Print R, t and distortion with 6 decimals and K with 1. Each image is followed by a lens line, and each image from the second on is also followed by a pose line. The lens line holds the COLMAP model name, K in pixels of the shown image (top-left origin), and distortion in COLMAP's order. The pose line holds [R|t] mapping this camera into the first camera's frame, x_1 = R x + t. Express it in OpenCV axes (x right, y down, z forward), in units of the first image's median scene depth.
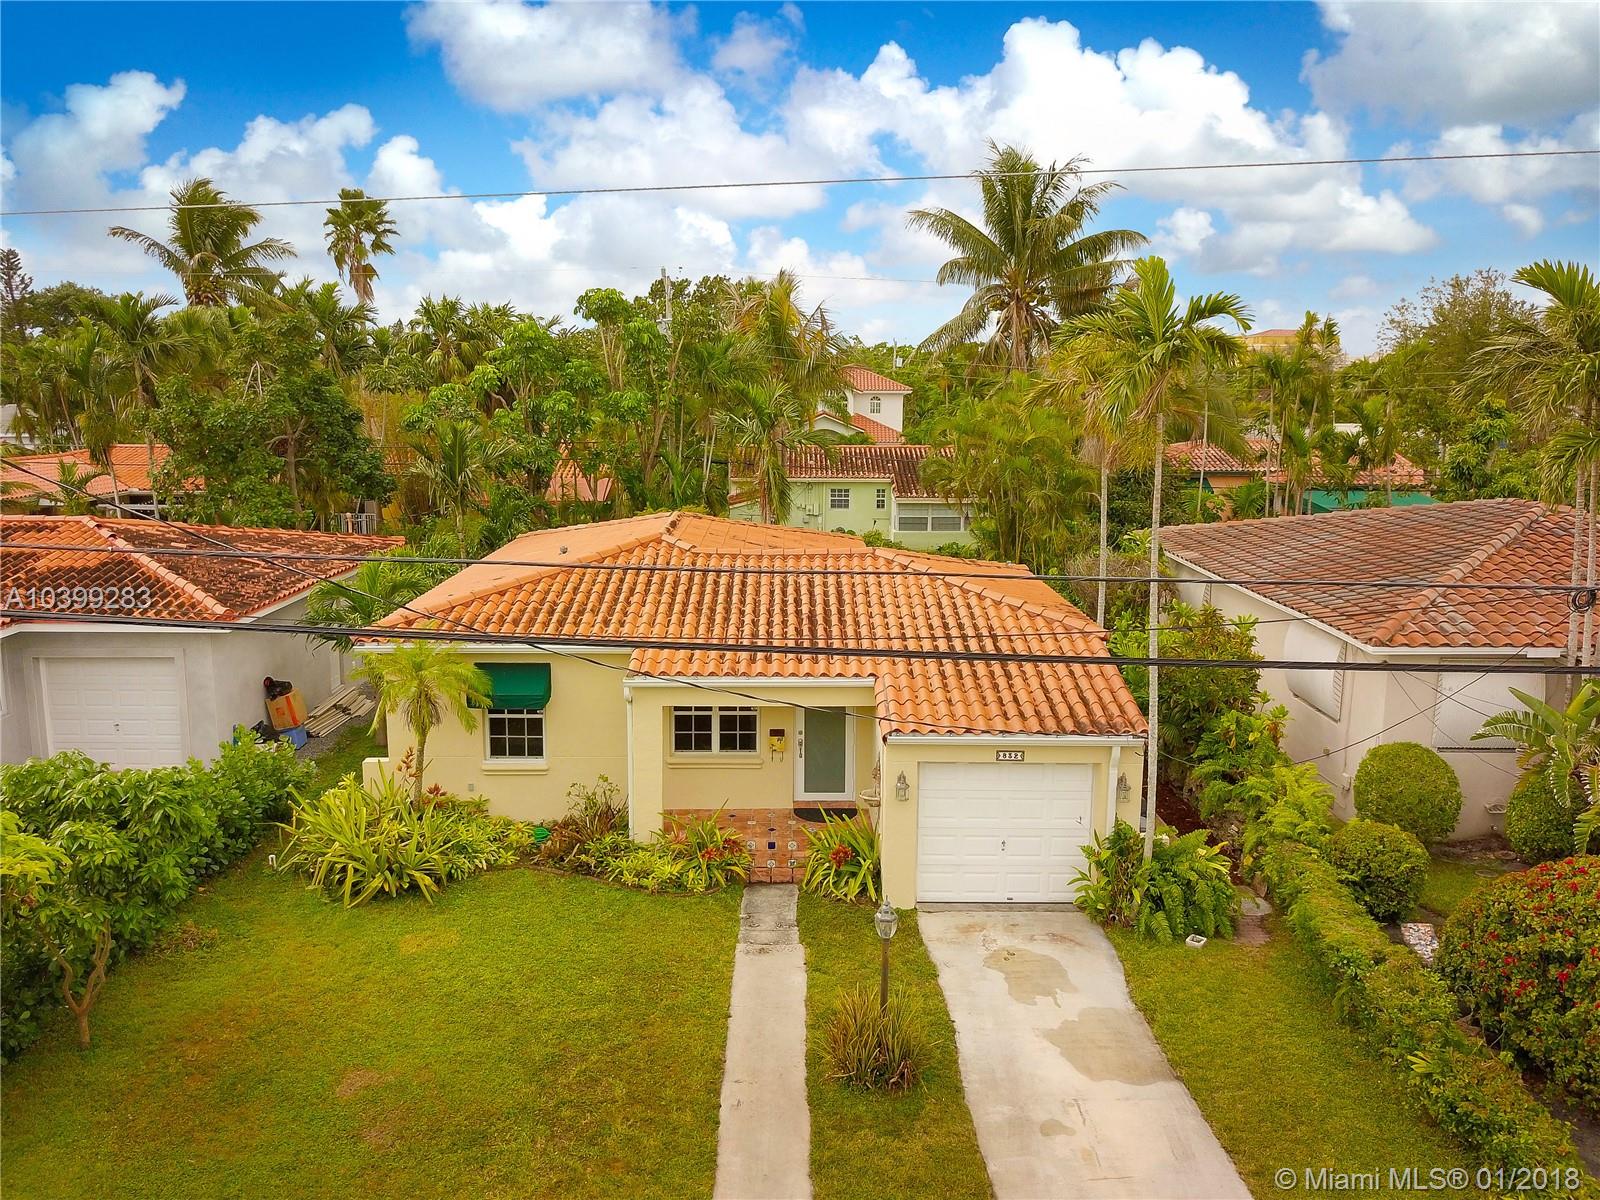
lens RADIAL K [[1247.4, 0, 800.0], [0, 1247.4, 600.0], [0, 0, 1]] dist [-0.003463, -0.001202]
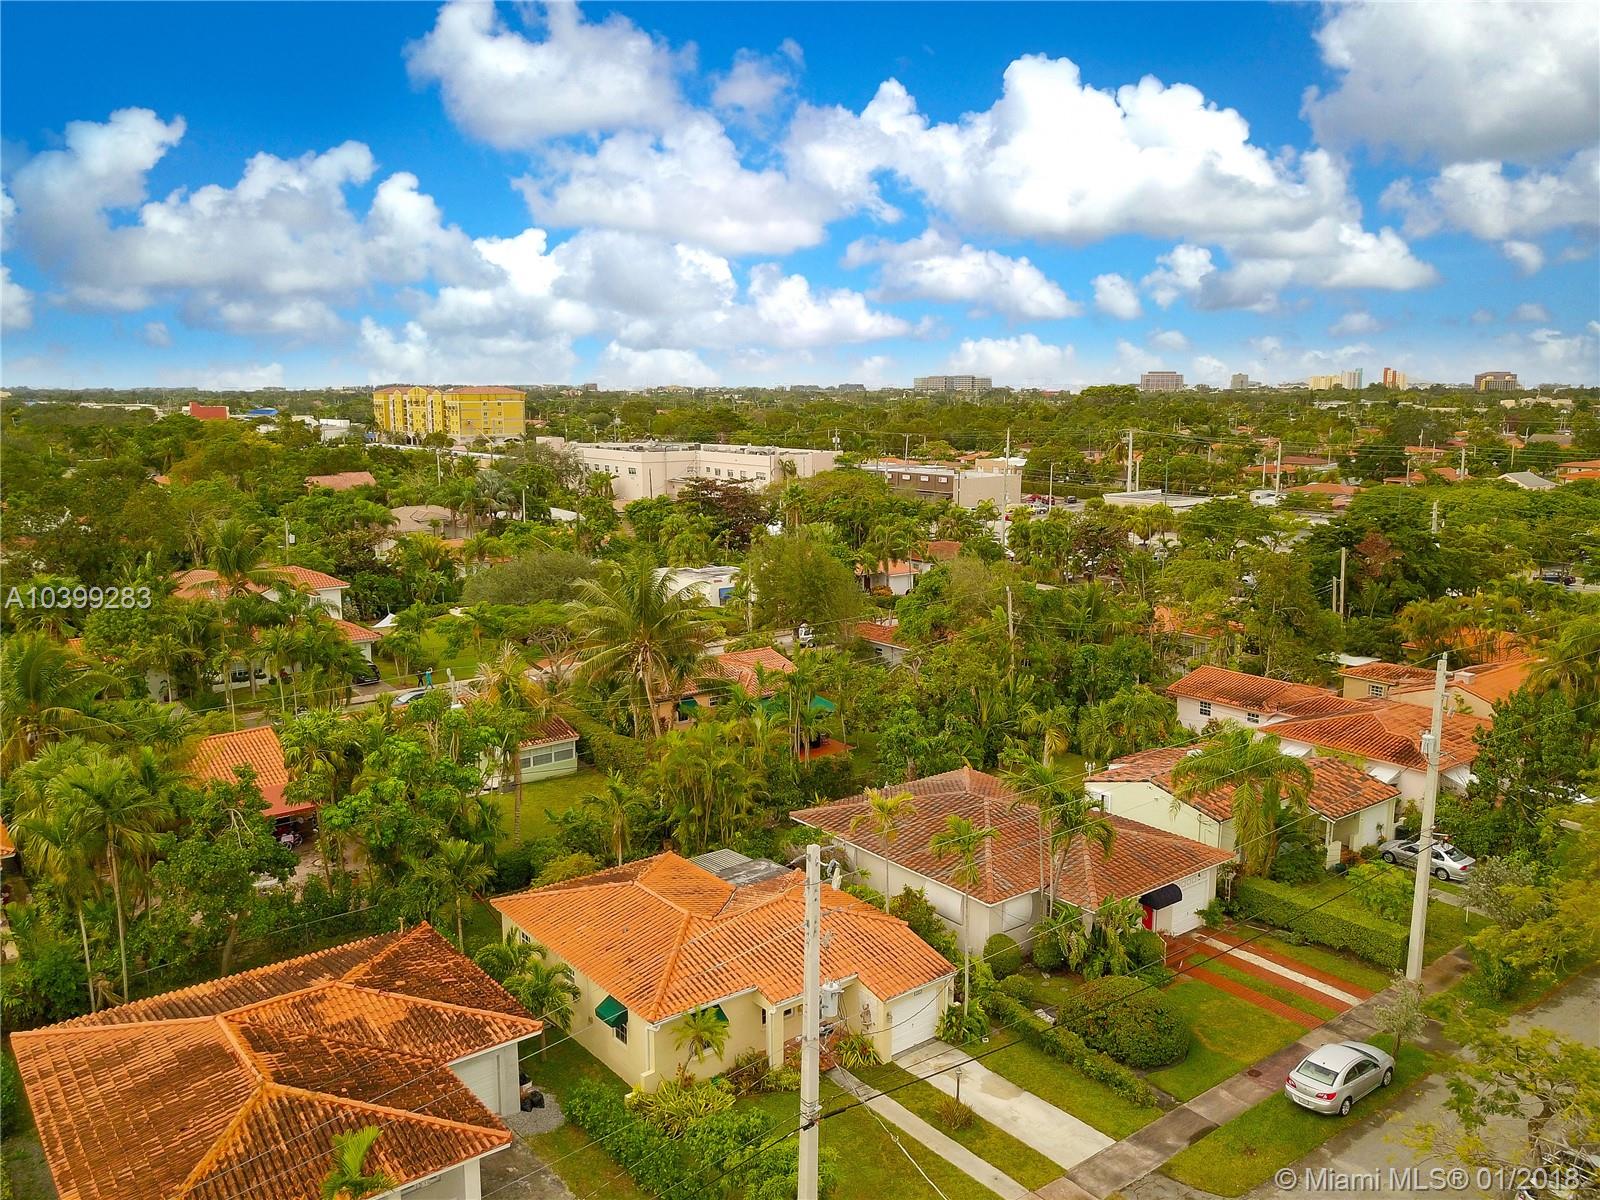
lens RADIAL K [[1247.4, 0, 800.0], [0, 1247.4, 600.0], [0, 0, 1]] dist [-0.003463, -0.001202]
pose [[0.785530, -0.107634, 0.609391, -1.492894], [0.109665, 0.993384, 0.034093, -0.789710], [-0.609028, 0.040048, 0.792137, -0.934867]]
